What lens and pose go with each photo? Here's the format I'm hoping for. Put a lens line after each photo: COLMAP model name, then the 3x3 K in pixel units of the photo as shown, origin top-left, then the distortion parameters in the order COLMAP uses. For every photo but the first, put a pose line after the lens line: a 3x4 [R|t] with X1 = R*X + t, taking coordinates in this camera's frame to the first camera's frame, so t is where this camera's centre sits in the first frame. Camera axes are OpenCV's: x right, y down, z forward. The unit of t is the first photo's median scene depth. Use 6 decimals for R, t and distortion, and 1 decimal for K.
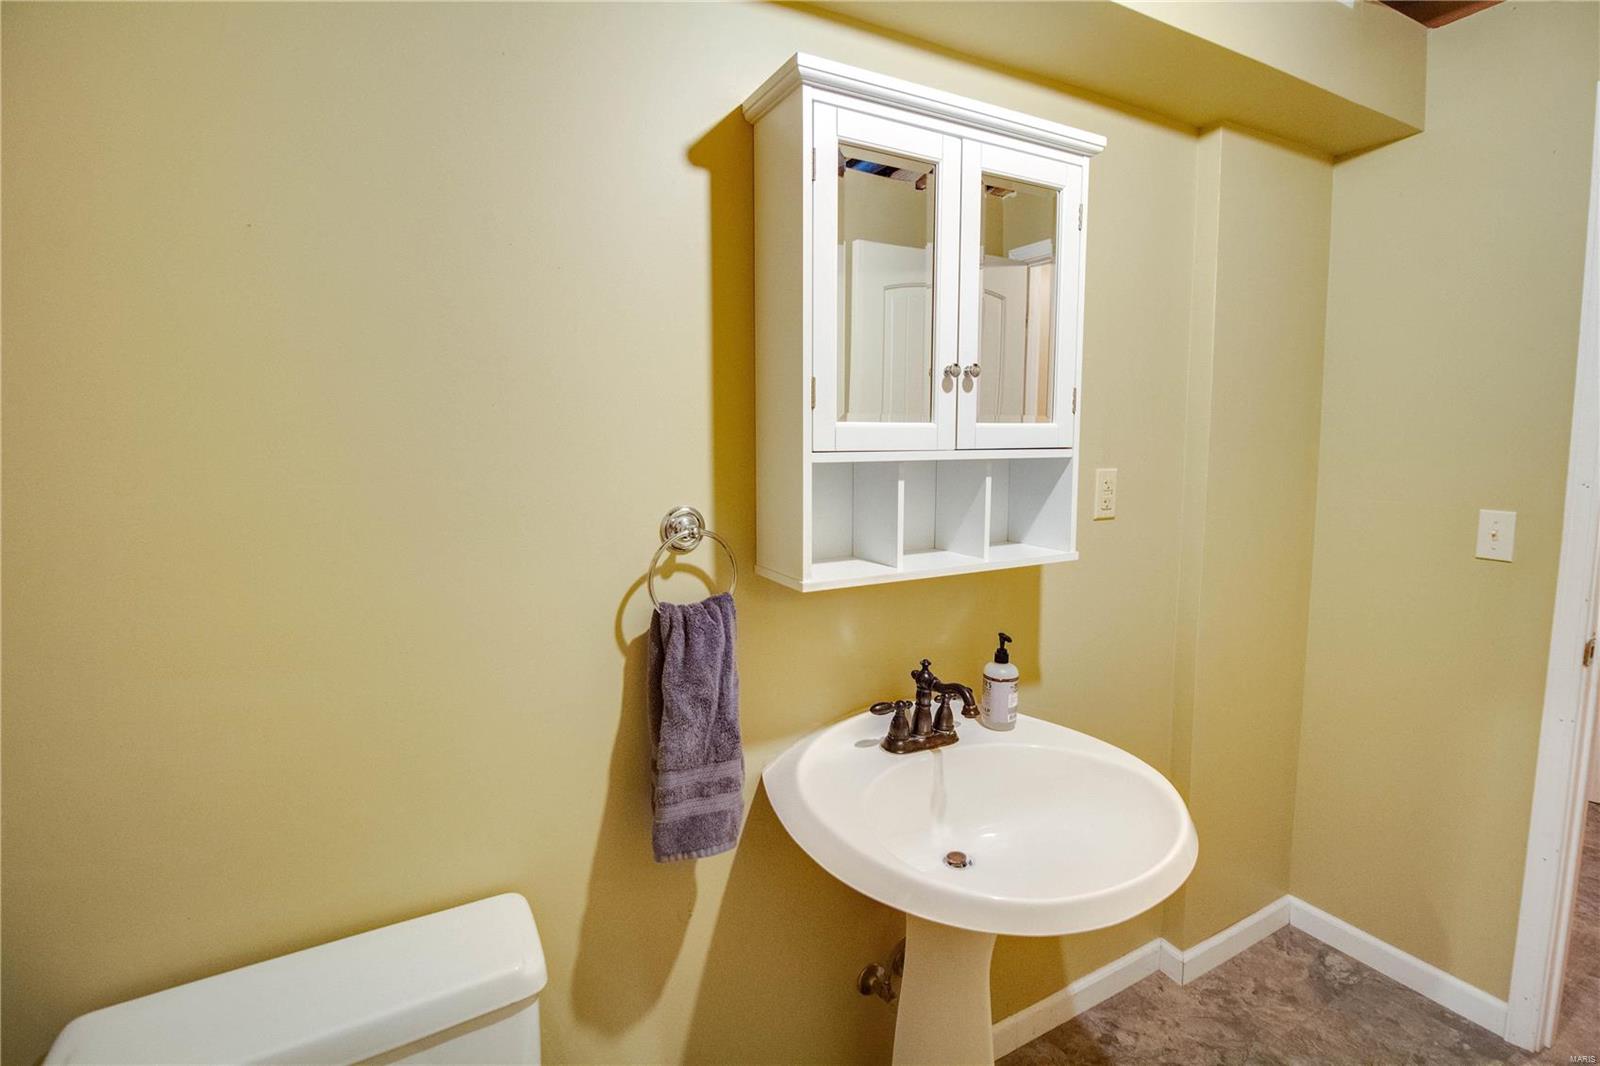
lens RADIAL K [[734.6, 0, 806.8], [0, 734.6, 507.5], [0, 0, 1]] dist [-0.002058, -0.000463]
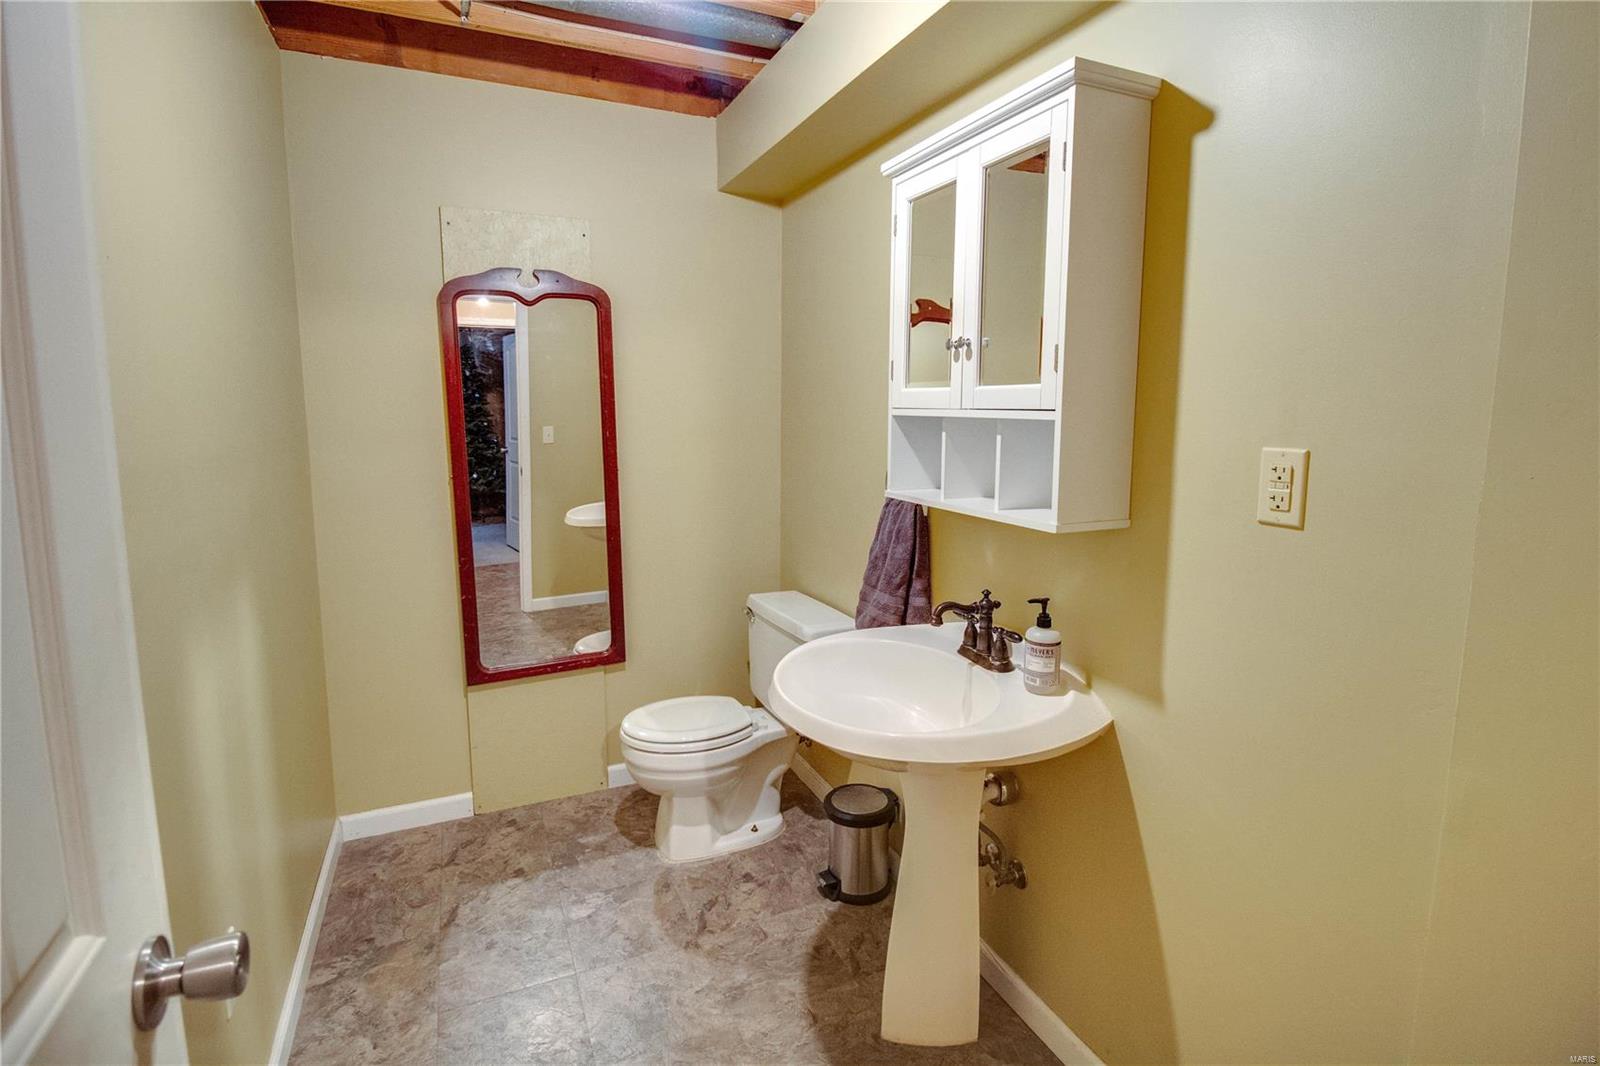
lens RADIAL K [[761.4, 0, 809.1], [0, 761.4, 504.6], [0, 0, 1]] dist [-0.001210, -0.000065]
pose [[-0.072212, 0.136941, -0.987944, 1.449729], [-0.099063, 0.984647, 0.143724, -0.076952], [0.992458, 0.108247, -0.057537, 0.821559]]
